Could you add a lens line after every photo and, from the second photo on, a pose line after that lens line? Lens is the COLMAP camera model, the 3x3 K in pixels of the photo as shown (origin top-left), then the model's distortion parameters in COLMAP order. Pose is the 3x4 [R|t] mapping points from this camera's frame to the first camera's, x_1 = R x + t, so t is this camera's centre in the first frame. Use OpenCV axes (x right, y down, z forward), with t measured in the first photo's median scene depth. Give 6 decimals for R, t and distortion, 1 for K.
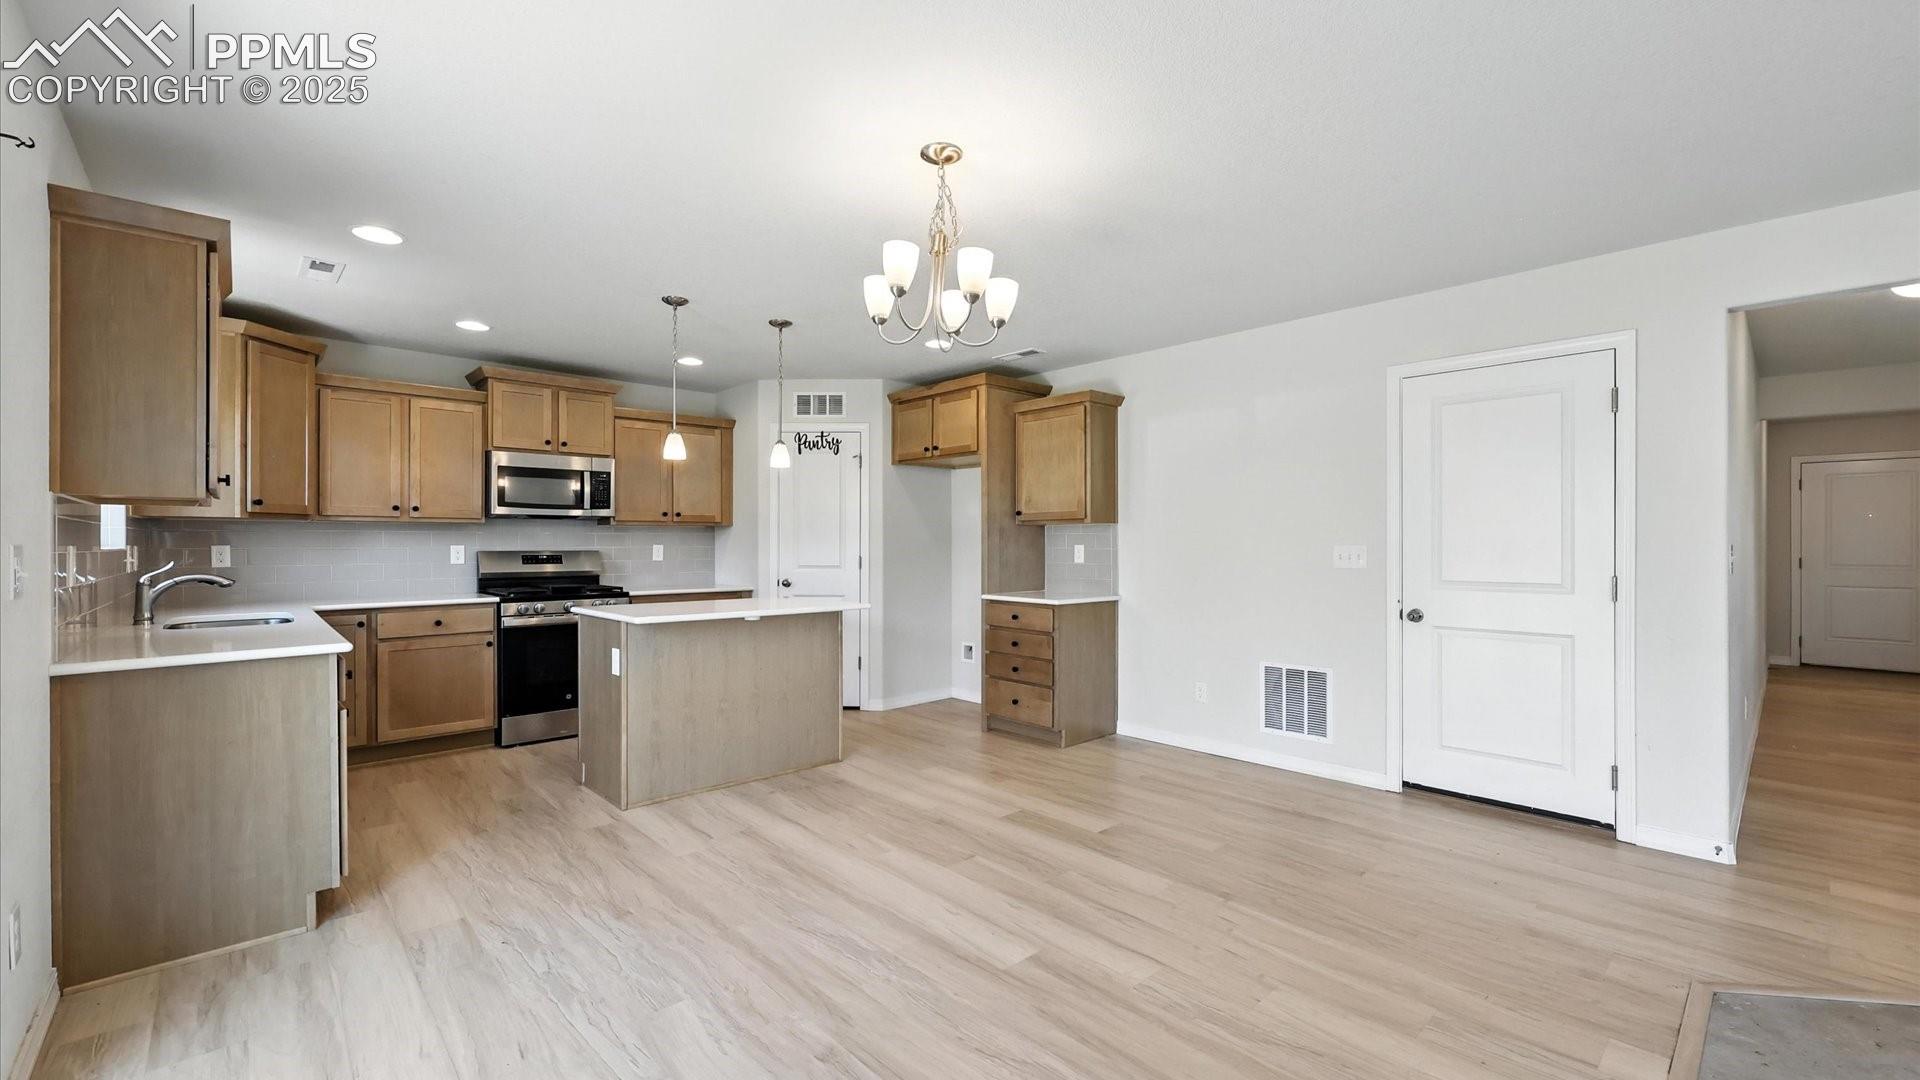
lens RADIAL K [[776.5, 0, 954.9], [0, 776.5, 540.4], [0, 0, 1]] dist [0.000038, 0.000294]
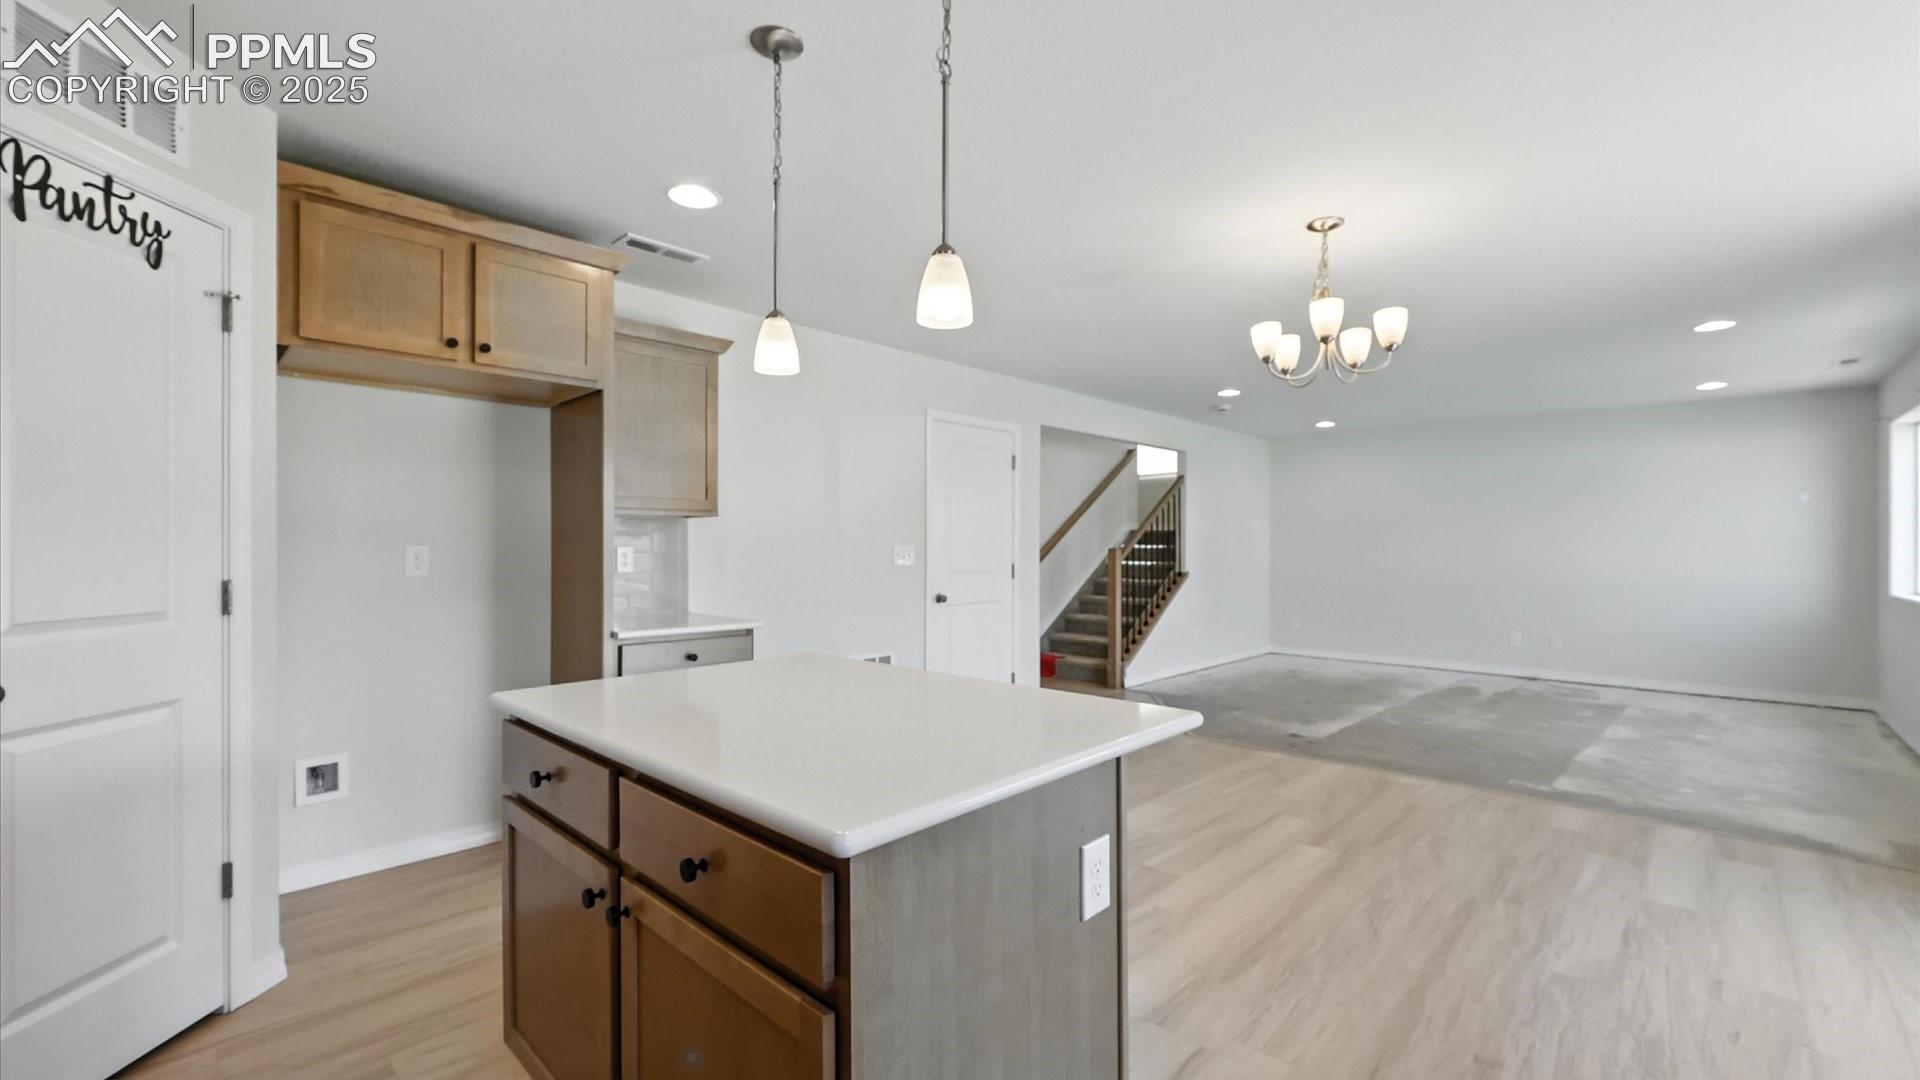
lens RADIAL K [[776.5, 0, 973.7], [0, 776.5, 543.2], [0, 0, 1]] dist [0.000038, 0.000294]
pose [[-0.065832, 0.002201, 0.997828, -0.655223], [-0.006085, 0.999978, -0.002607, 0.003394], [-0.997812, -0.006244, -0.065817, 0.896010]]
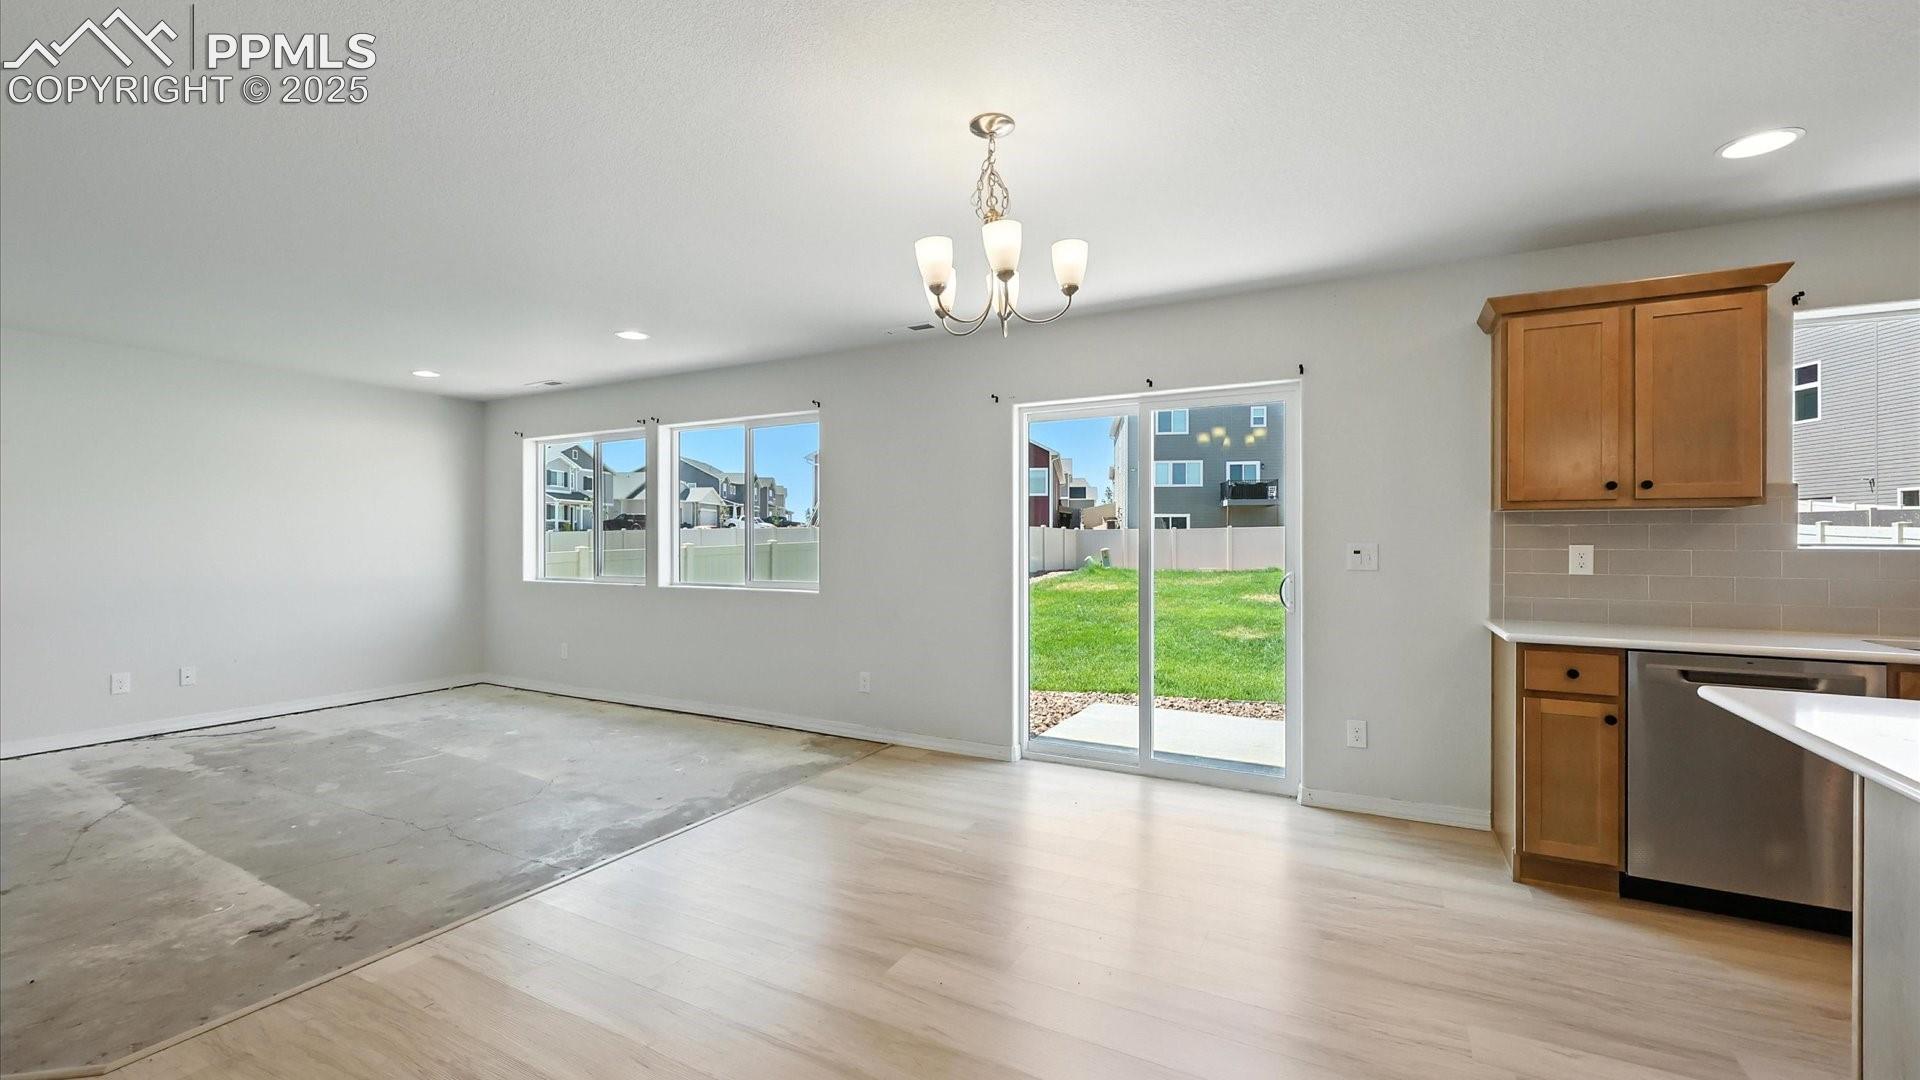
lens RADIAL K [[776.5, 0, 949.1], [0, 776.5, 540.0], [0, 0, 1]] dist [0.000038, 0.000294]
pose [[-0.949632, -0.000753, -0.313367, 0.178078], [0.000940, 0.999986, -0.005251, 0.002933], [0.313367, -0.005281, -0.949617, 1.032586]]
